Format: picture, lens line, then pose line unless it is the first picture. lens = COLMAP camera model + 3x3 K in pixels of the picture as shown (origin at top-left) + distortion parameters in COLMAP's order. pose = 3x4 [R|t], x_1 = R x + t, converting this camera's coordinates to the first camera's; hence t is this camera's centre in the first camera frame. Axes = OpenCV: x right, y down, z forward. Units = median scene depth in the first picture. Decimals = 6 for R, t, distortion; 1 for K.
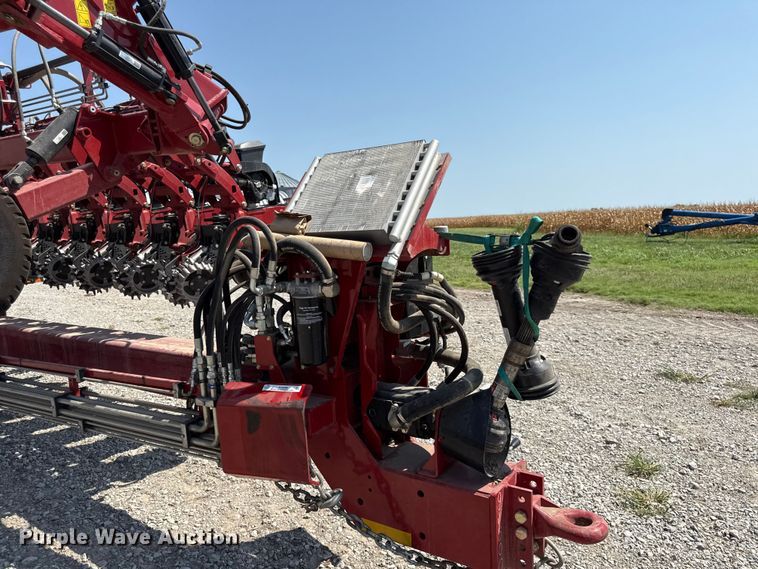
lens RADIAL K [[540.1, 0, 381.3], [0, 540.1, 281.4], [0, 0, 1]] dist [0.039048, -0.049577]
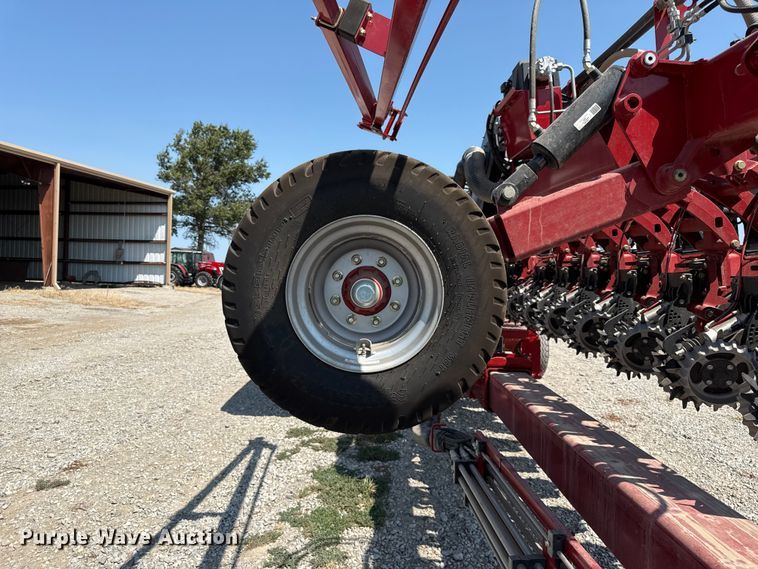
lens RADIAL K [[540.1, 0, 374.5], [0, 540.1, 284.1], [0, 0, 1]] dist [0.039048, -0.049577]
pose [[0.544199, 0.076066, -0.835501, -0.172057], [-0.146633, 0.989176, -0.005452, -0.043576], [0.826043, 0.125479, 0.549462, 0.410703]]
